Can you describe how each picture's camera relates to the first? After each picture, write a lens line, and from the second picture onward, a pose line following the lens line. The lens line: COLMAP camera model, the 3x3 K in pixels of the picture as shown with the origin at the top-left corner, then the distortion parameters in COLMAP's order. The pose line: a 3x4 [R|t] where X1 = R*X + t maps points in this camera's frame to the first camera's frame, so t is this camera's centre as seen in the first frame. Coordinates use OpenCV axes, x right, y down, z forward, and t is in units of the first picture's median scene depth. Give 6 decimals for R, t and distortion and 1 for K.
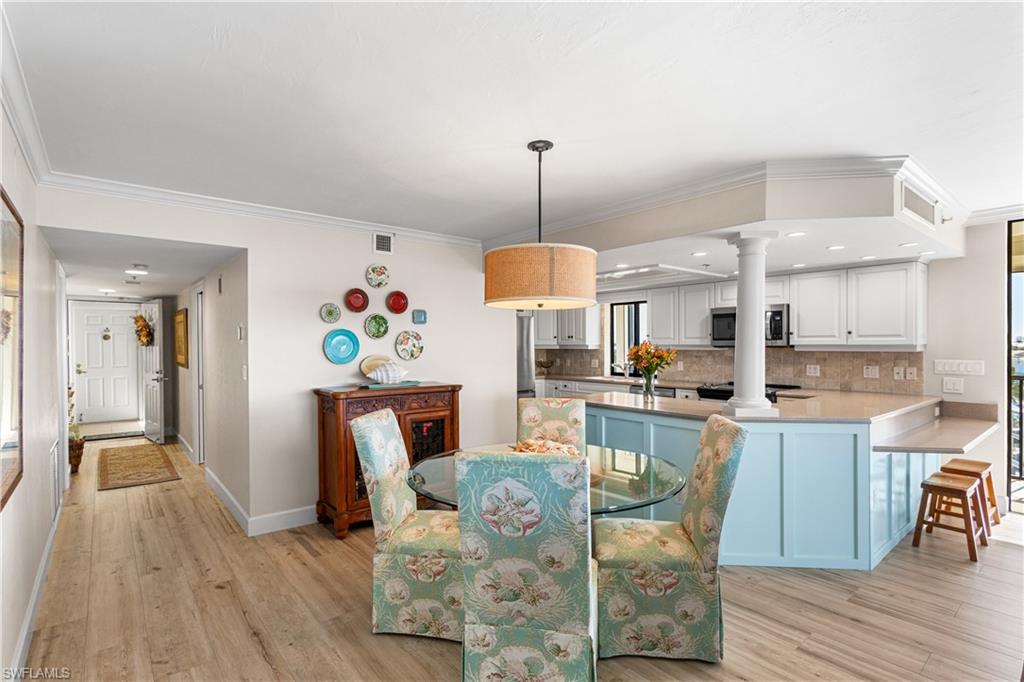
lens RADIAL K [[487.1, 0, 502.3], [0, 487.1, 349.7], [0, 0, 1]] dist [0.000238, 0.002461]
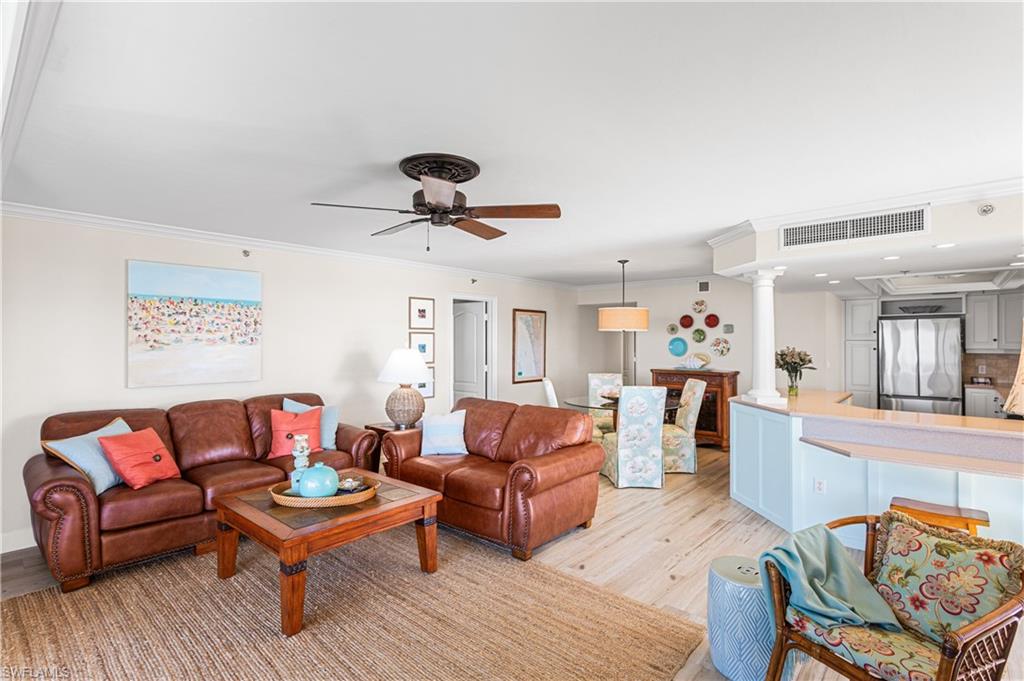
lens RADIAL K [[487.1, 0, 512.2], [0, 487.1, 336.3], [0, 0, 1]] dist [0.000238, 0.002461]
pose [[0.174831, -0.002999, -0.984594, 1.140289], [-0.015107, 0.999869, -0.005728, -0.022100], [0.984482, 0.015875, 0.174763, 0.041430]]
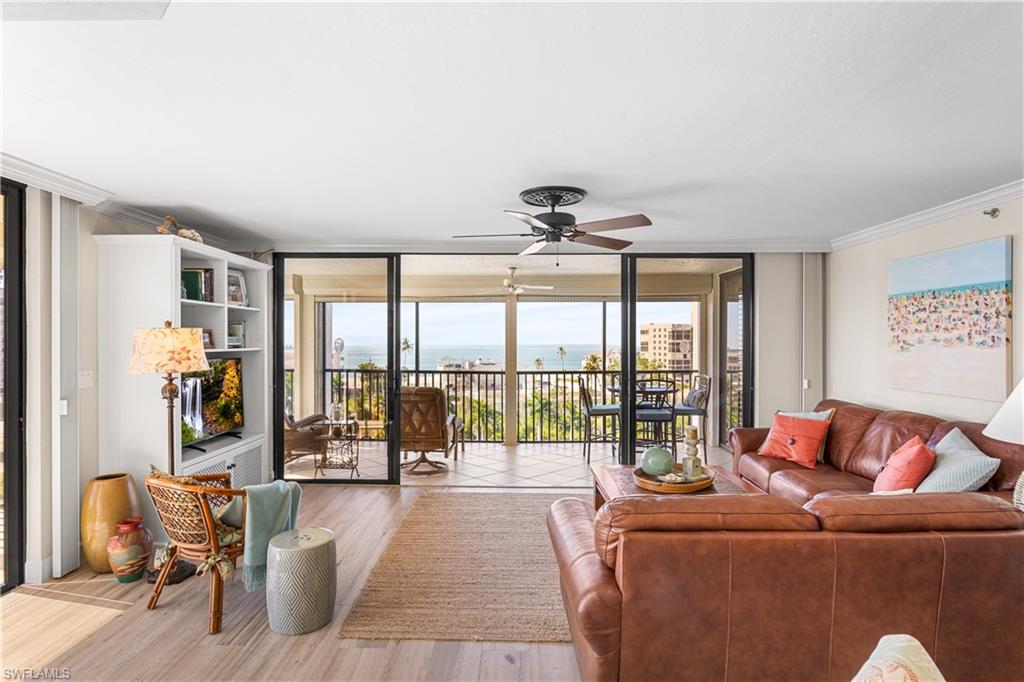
lens RADIAL K [[530.1, 0, 505.9], [0, 530.1, 346.9], [0, 0, 1]] dist [-0.011364, 0.002120]
pose [[-0.771719, -0.001425, 0.635962, 0.205147], [0.011017, 0.999817, 0.015608, -0.021505], [-0.635869, 0.019052, -0.771562, 0.629438]]
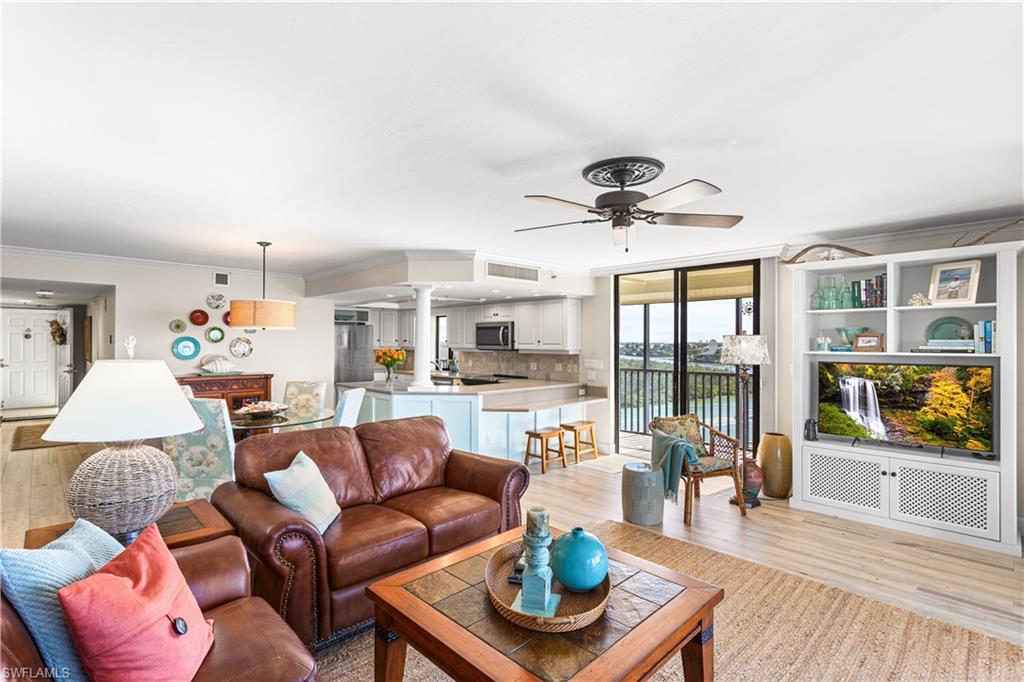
lens RADIAL K [[487.1, 0, 507.0], [0, 487.1, 340.8], [0, 0, 1]] dist [0.000238, 0.002461]
pose [[0.996693, 0.009334, 0.080724, 0.439948], [-0.008238, 0.999869, -0.013905, -0.013893], [-0.080843, 0.013194, 0.996640, -0.478709]]
